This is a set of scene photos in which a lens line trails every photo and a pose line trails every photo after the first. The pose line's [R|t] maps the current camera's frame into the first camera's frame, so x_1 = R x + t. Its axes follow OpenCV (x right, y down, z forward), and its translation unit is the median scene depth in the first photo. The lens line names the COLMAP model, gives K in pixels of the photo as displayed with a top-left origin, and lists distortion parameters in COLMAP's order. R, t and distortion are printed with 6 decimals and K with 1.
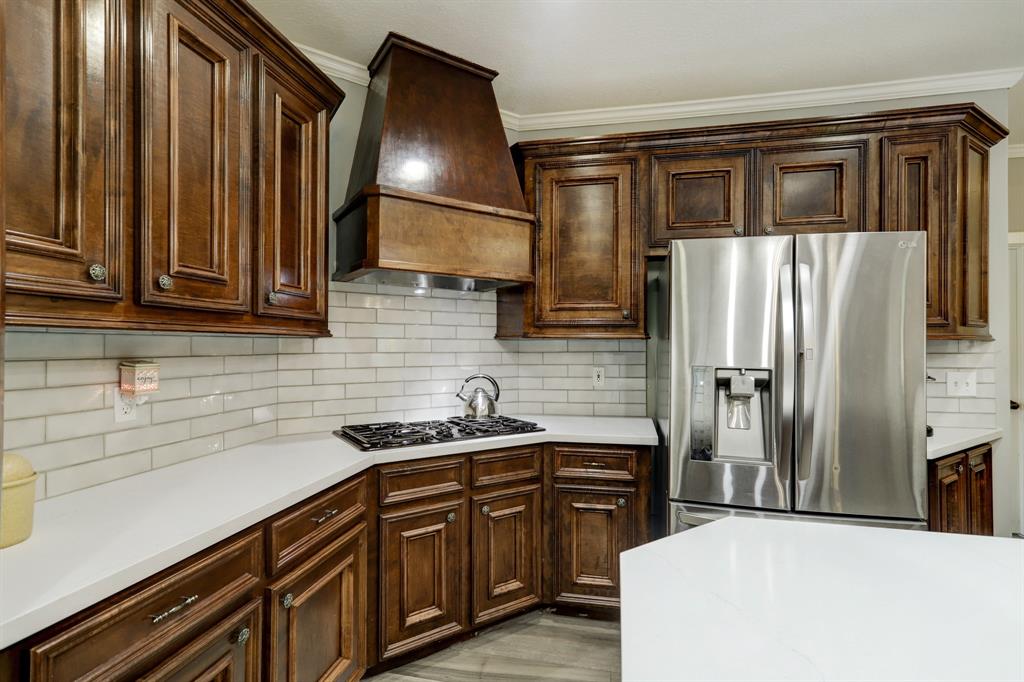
lens RADIAL K [[484.5, 0, 515.2], [0, 484.5, 347.7], [0, 0, 1]] dist [0.015736, 0.000475]
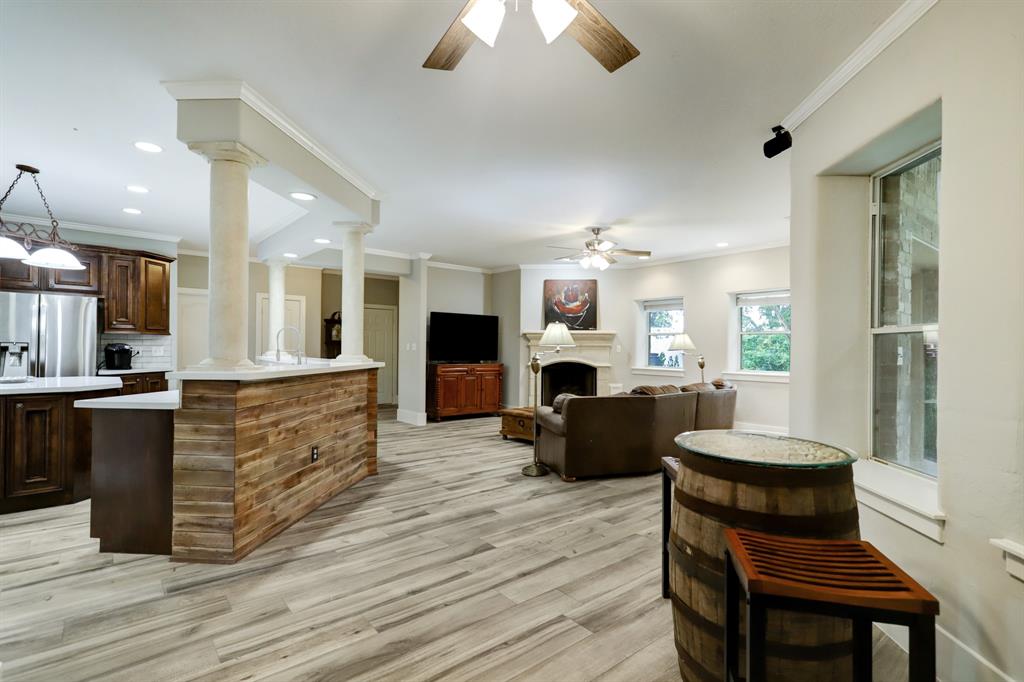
lens RADIAL K [[484.5, 0, 515.2], [0, 484.5, 347.7], [0, 0, 1]] dist [0.015736, 0.000475]
pose [[0.622711, 0.002337, 0.782449, 0.057483], [-0.003187, 0.999995, -0.000450, 0.052323], [-0.782446, -0.002213, 0.622715, -2.255562]]
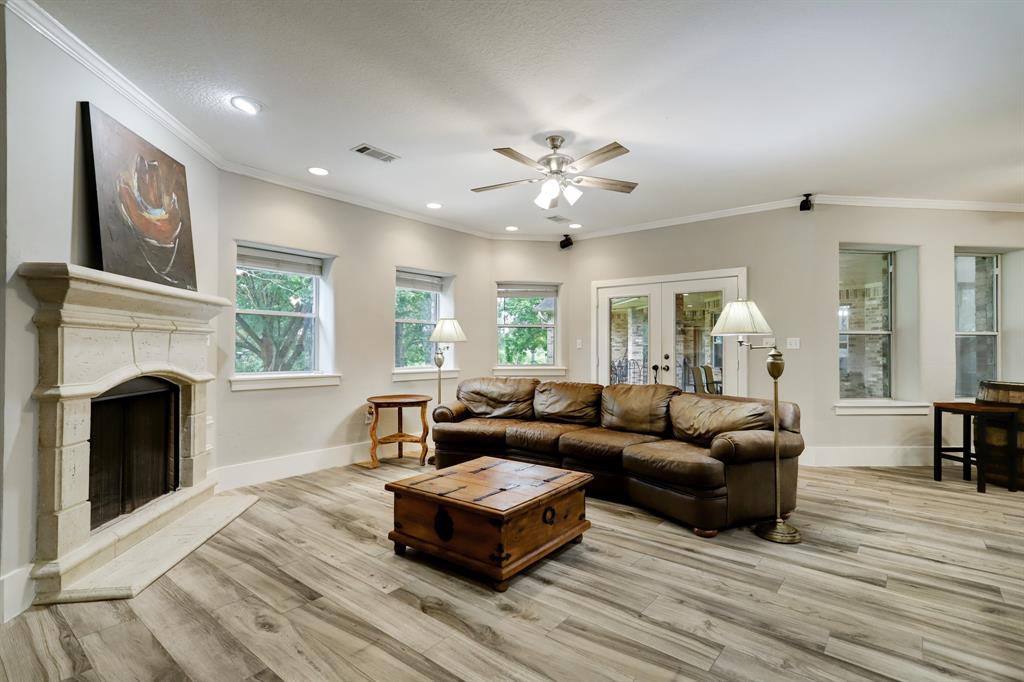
lens RADIAL K [[484.5, 0, 515.2], [0, 484.5, 347.7], [0, 0, 1]] dist [0.015736, 0.000475]
pose [[-0.888619, -0.006908, 0.458594, 1.697465], [-0.005845, 0.999976, 0.003736, 0.074200], [-0.458609, 0.000640, -0.888638, 0.368782]]
